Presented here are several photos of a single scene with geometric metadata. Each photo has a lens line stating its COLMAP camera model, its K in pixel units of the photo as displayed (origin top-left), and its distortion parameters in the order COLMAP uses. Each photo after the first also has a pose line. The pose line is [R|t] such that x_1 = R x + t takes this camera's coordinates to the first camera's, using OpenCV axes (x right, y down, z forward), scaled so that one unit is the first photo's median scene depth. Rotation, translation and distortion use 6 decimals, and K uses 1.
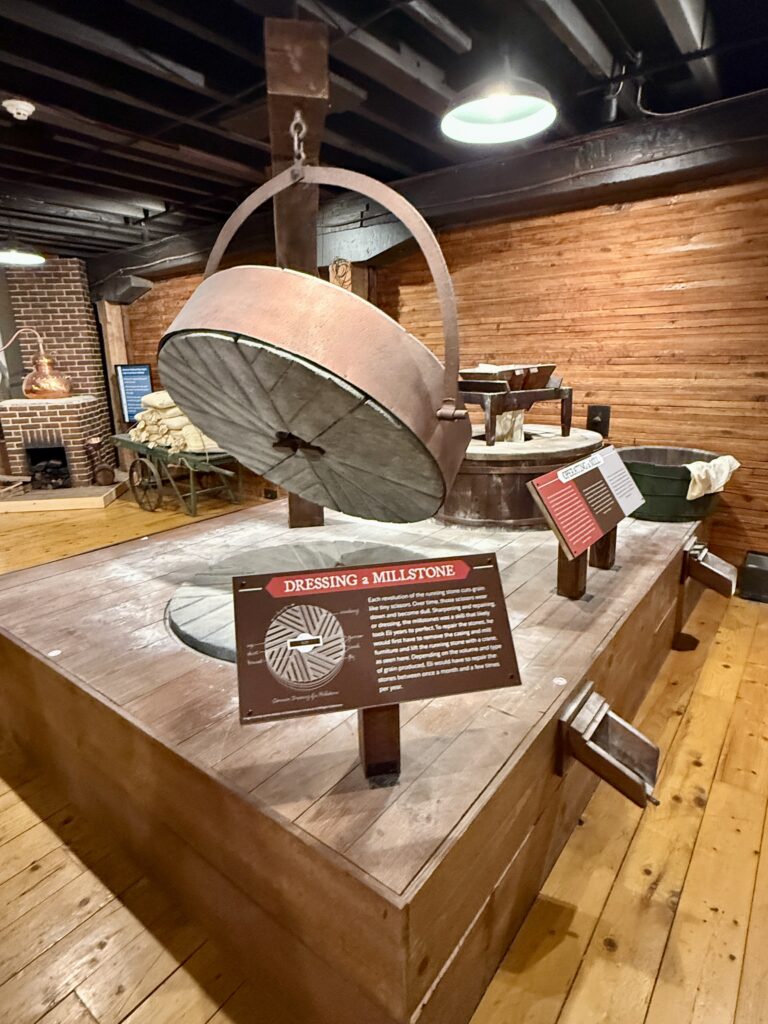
lens RADIAL K [[570.9, 0, 383.0], [0, 570.9, 511.7], [0, 0, 1]] dist [-0.000084, 0.003047]
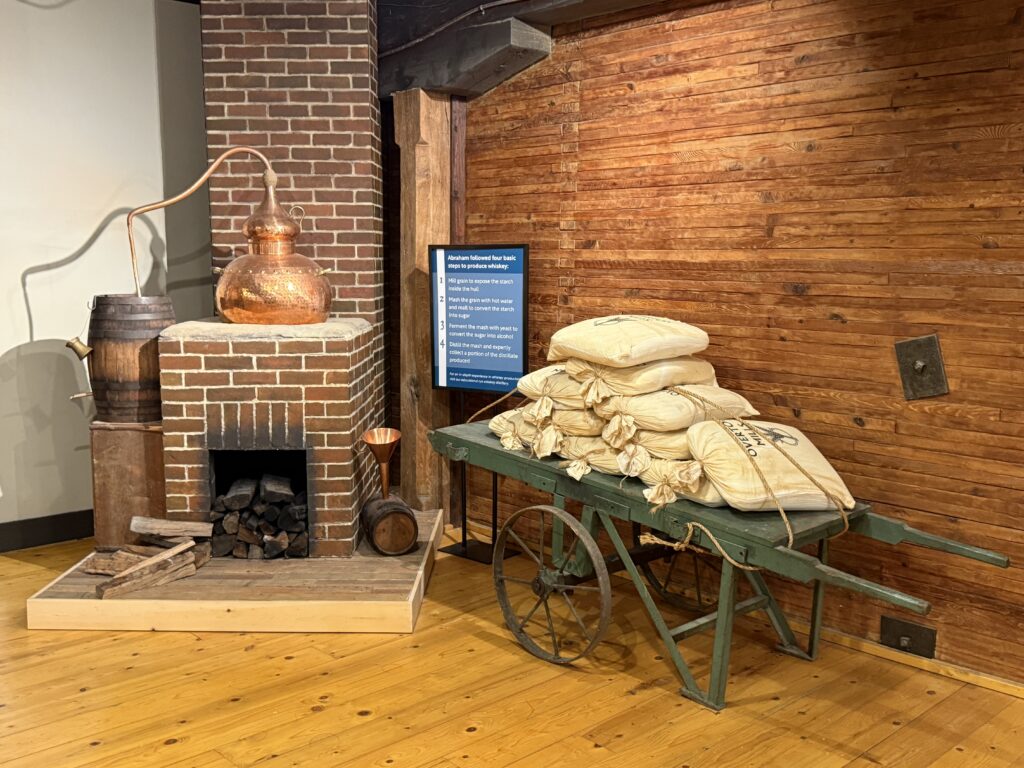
lens RADIAL K [[1028.8, 0, 512.6], [0, 1028.8, 386.3], [0, 0, 1]] dist [0.099994, 0.000000]
pose [[0.987099, 0.046848, -0.153105, -0.315963], [-0.067070, 0.989282, -0.129706, -0.074489], [0.145387, 0.138301, 0.979661, 0.337390]]
